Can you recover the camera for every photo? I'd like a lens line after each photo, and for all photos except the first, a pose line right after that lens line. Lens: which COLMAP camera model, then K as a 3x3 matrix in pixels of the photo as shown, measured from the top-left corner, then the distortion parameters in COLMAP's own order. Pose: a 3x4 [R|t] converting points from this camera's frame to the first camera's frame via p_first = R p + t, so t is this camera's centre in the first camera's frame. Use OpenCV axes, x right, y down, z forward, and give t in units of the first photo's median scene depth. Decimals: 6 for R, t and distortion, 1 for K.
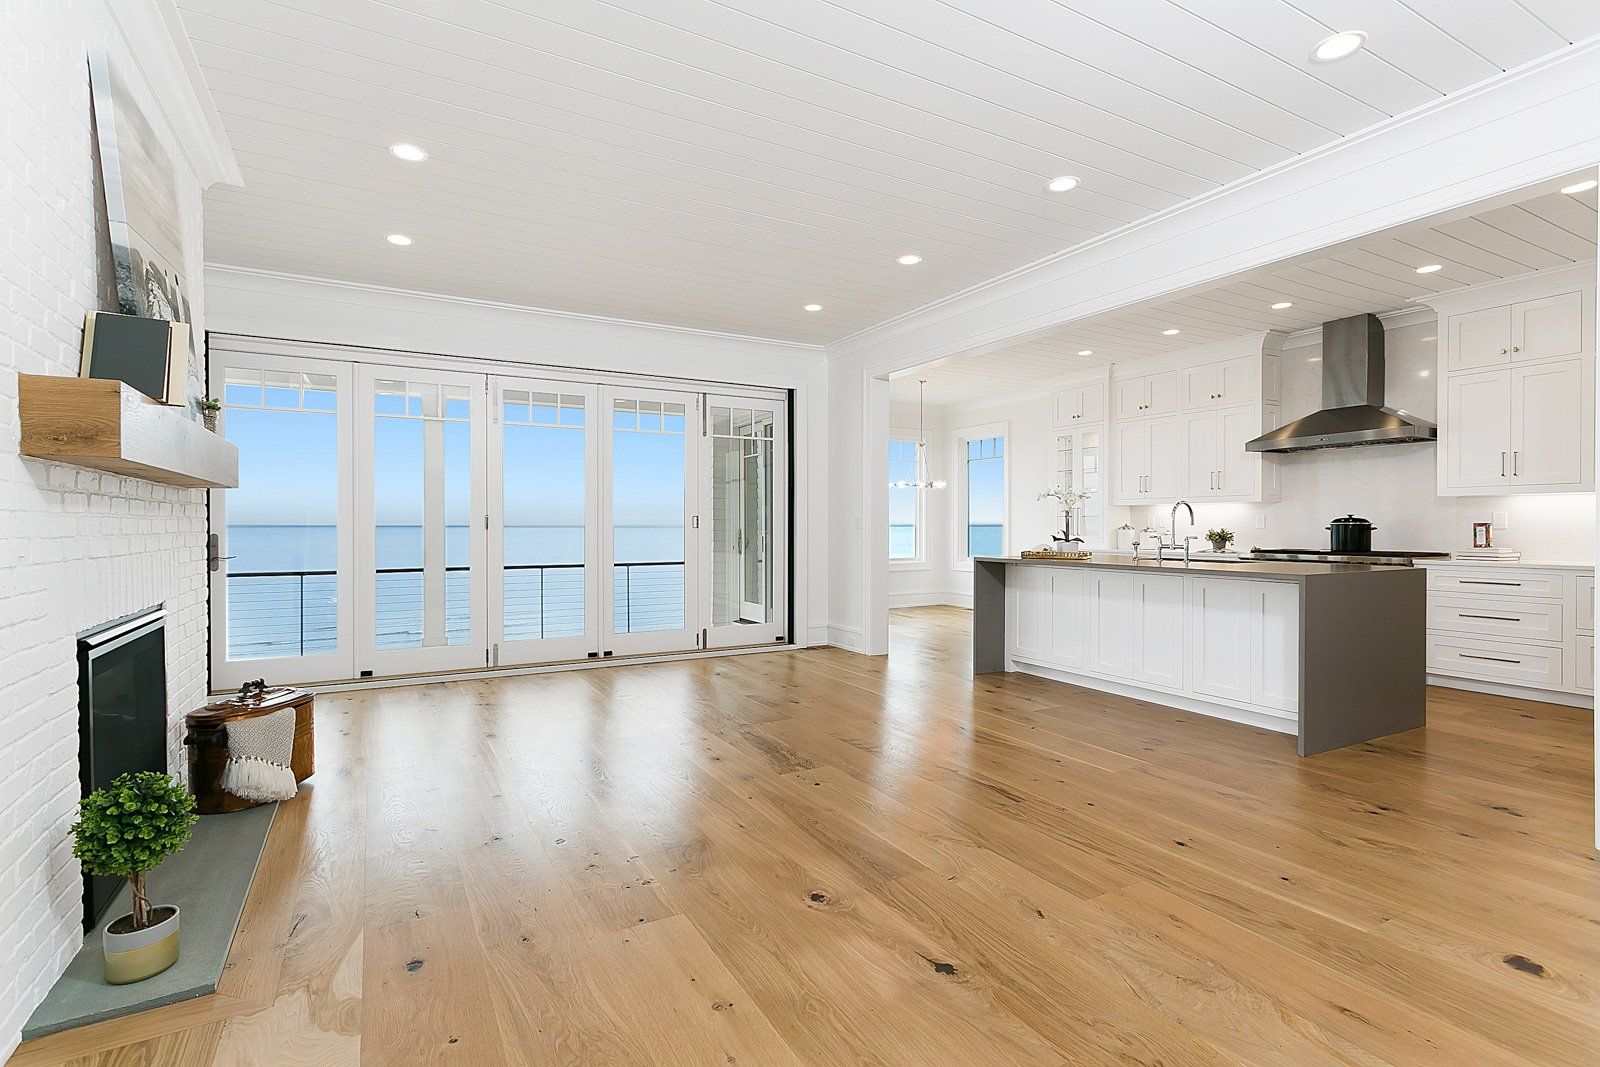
lens RADIAL K [[753.8, 0, 785.7], [0, 753.8, 529.3], [0, 0, 1]] dist [0.003740, 0.000673]
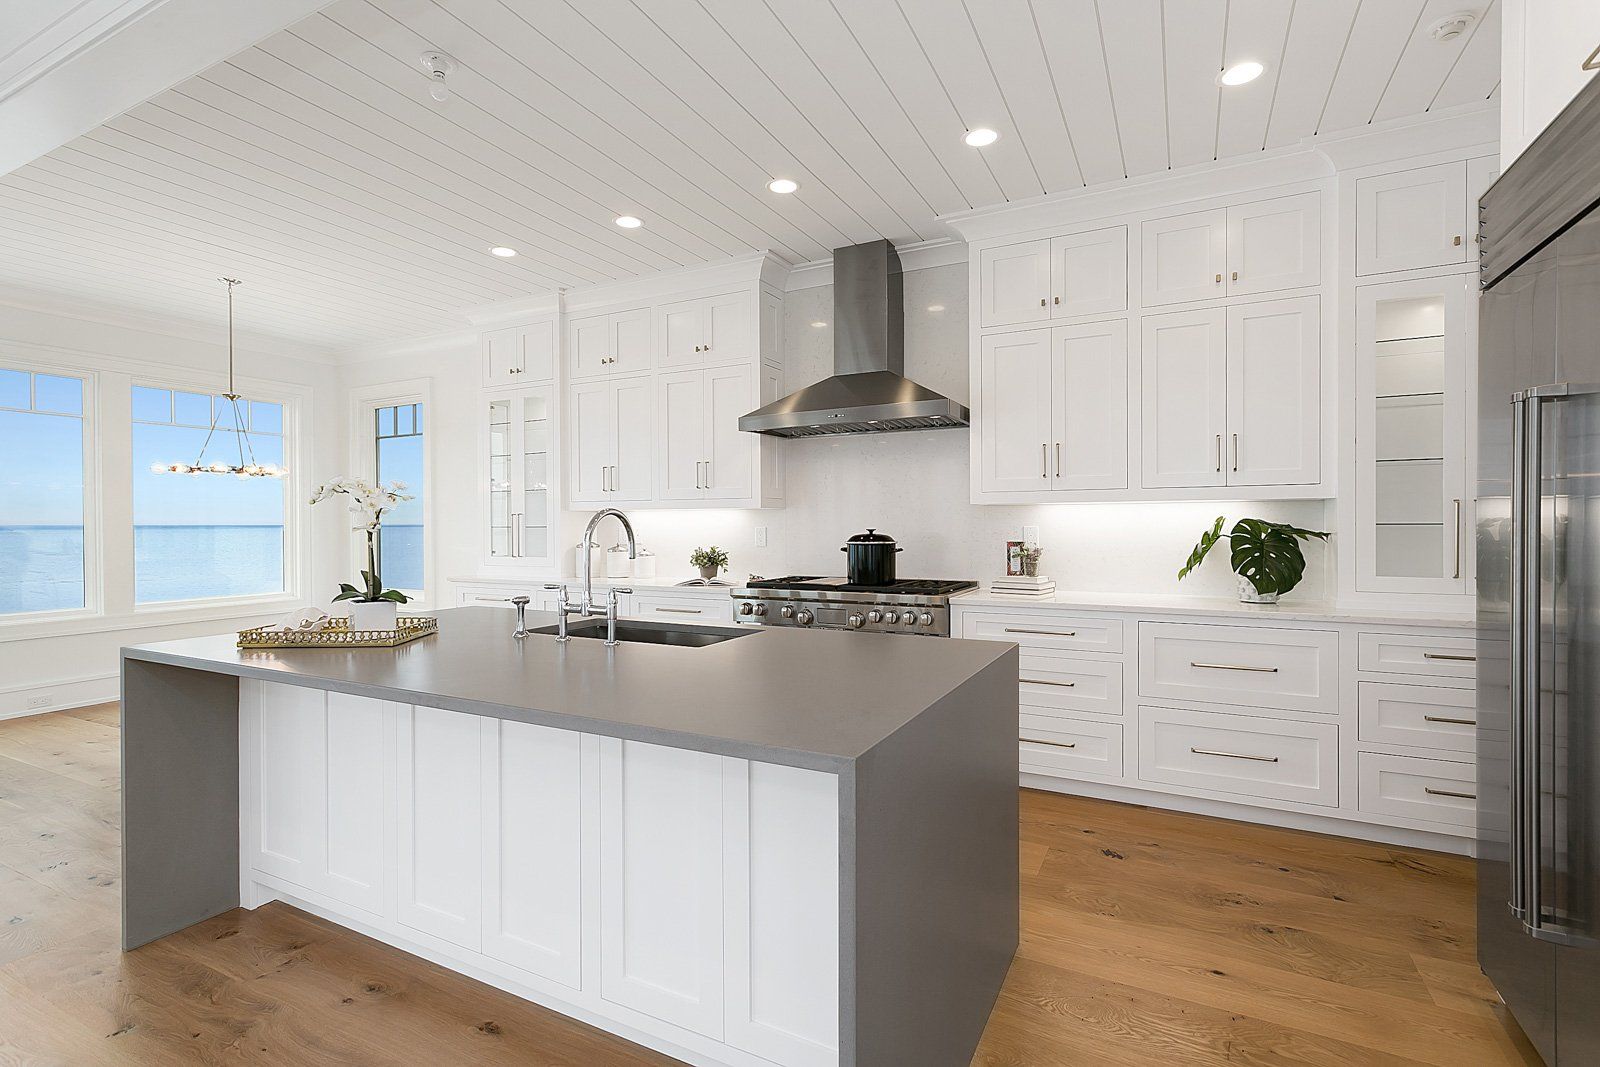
lens RADIAL K [[753.8, 0, 785.7], [0, 753.8, 529.3], [0, 0, 1]] dist [0.003740, 0.000673]
pose [[0.831417, -0.004859, 0.555628, 0.306571], [0.006186, 0.999981, -0.000512, -0.019393], [-0.555614, 0.003863, 0.831431, 0.477452]]
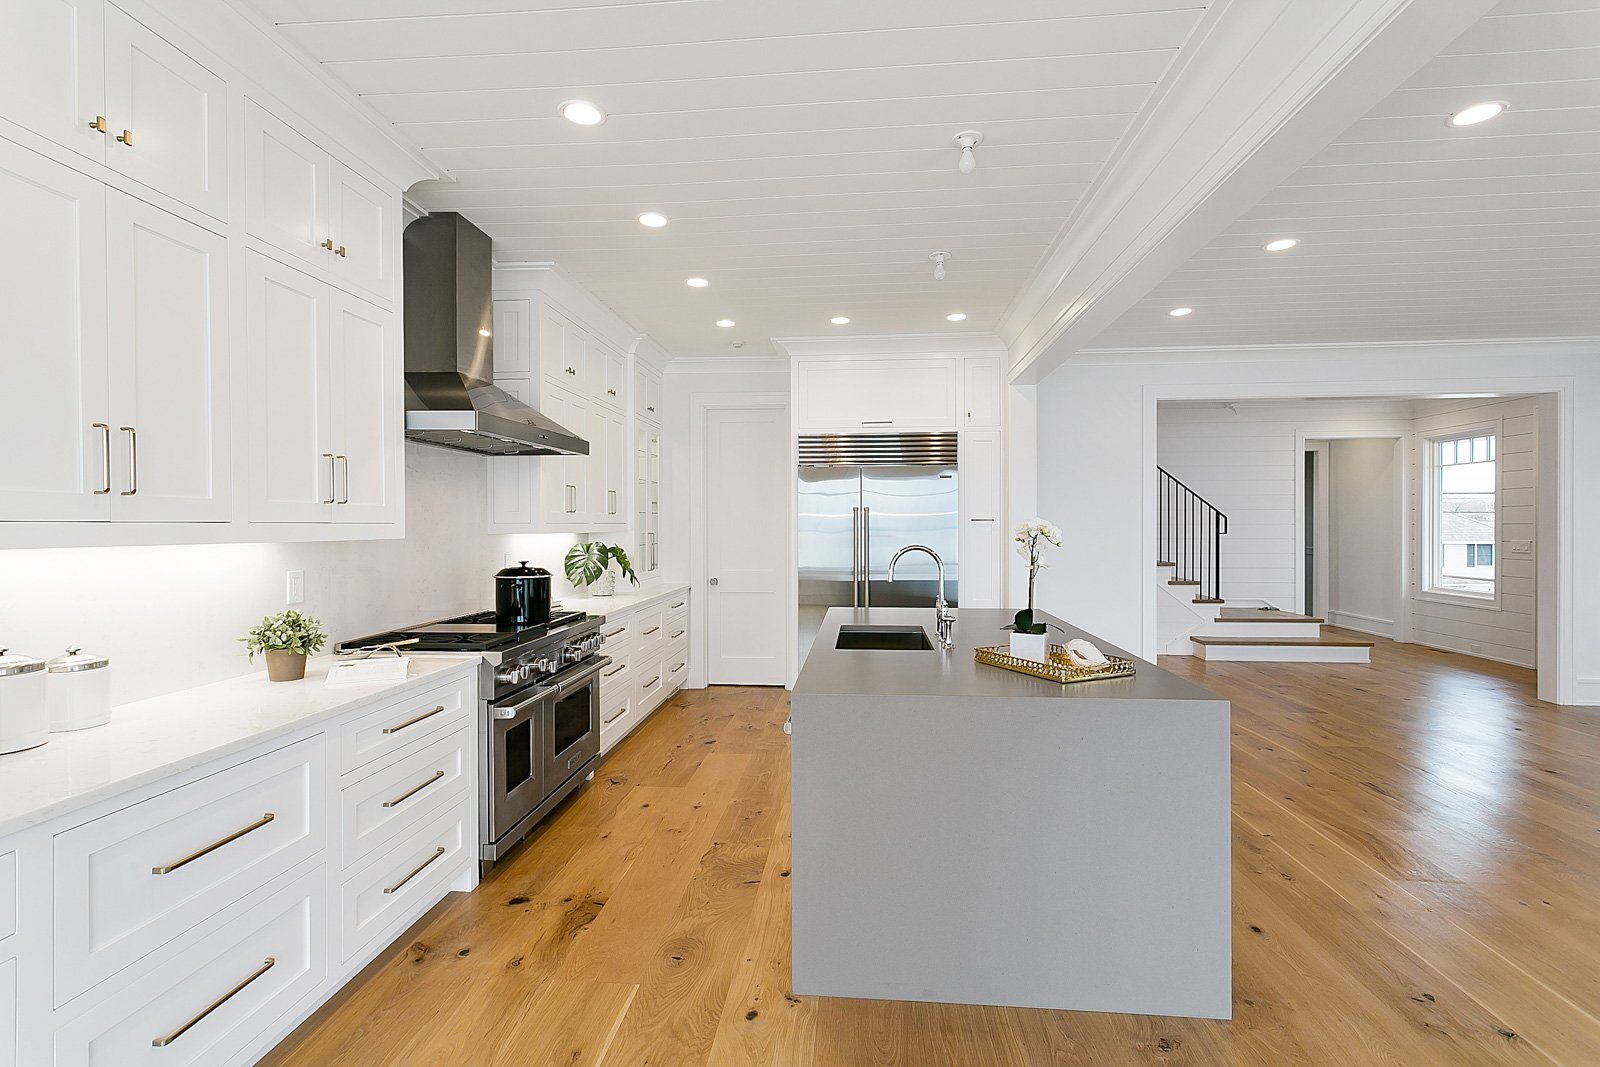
lens RADIAL K [[753.8, 0, 785.7], [0, 753.8, 529.3], [0, 0, 1]] dist [0.003740, 0.000673]
pose [[-0.828489, 0.005965, 0.559974, 0.216740], [0.011209, 0.999920, 0.005932, -0.047467], [-0.559894, 0.011191, -0.828489, 1.388083]]
